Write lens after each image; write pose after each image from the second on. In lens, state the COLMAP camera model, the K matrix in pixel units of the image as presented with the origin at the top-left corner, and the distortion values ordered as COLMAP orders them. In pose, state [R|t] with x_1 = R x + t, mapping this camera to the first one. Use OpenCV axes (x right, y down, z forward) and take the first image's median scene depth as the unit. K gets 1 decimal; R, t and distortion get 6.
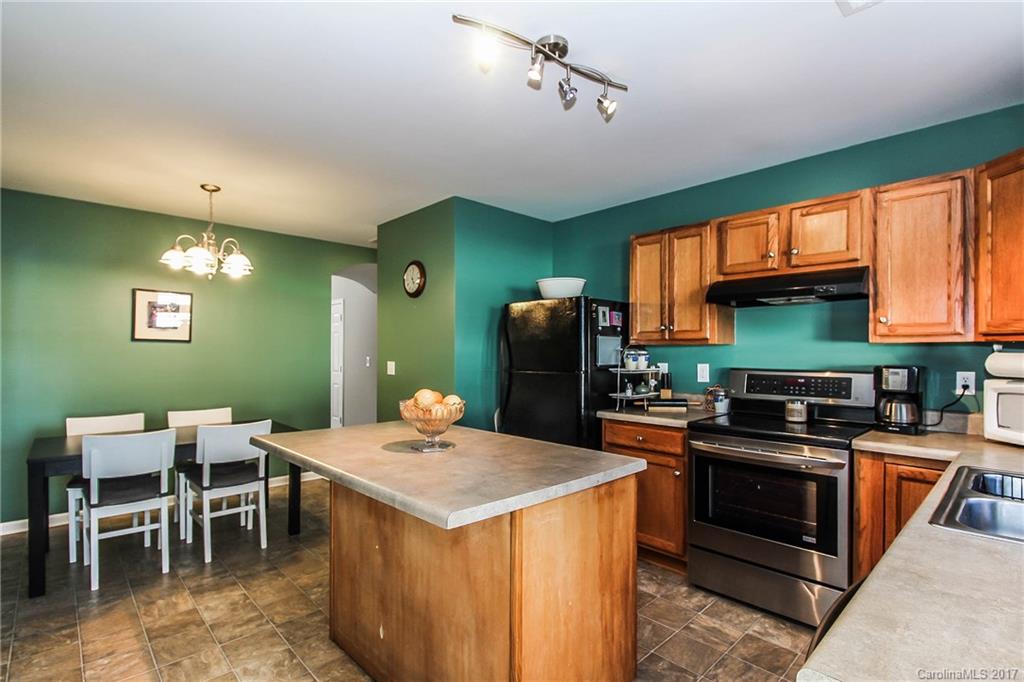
lens RADIAL K [[497.9, 0, 515.8], [0, 497.9, 348.6], [0, 0, 1]] dist [0.012233, -0.005505]
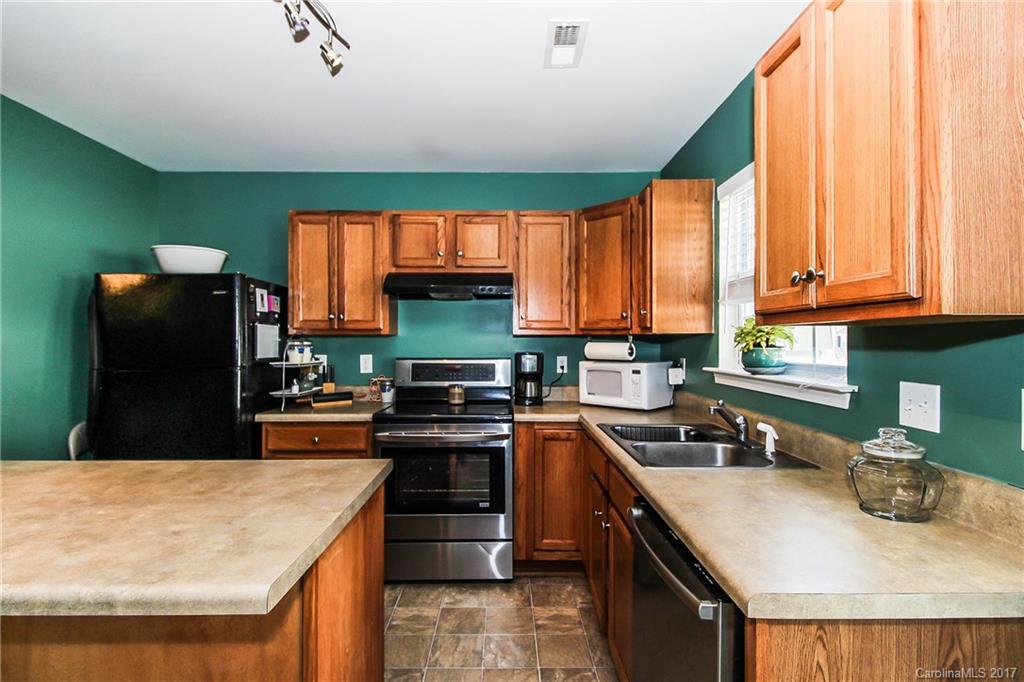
lens RADIAL K [[497.9, 0, 515.3], [0, 497.9, 335.7], [0, 0, 1]] dist [0.012233, -0.005505]
pose [[0.684425, 0.007645, 0.729043, -0.179705], [-0.002420, 0.999963, -0.008214, 0.000955], [-0.729079, 0.003858, 0.684418, 0.140601]]
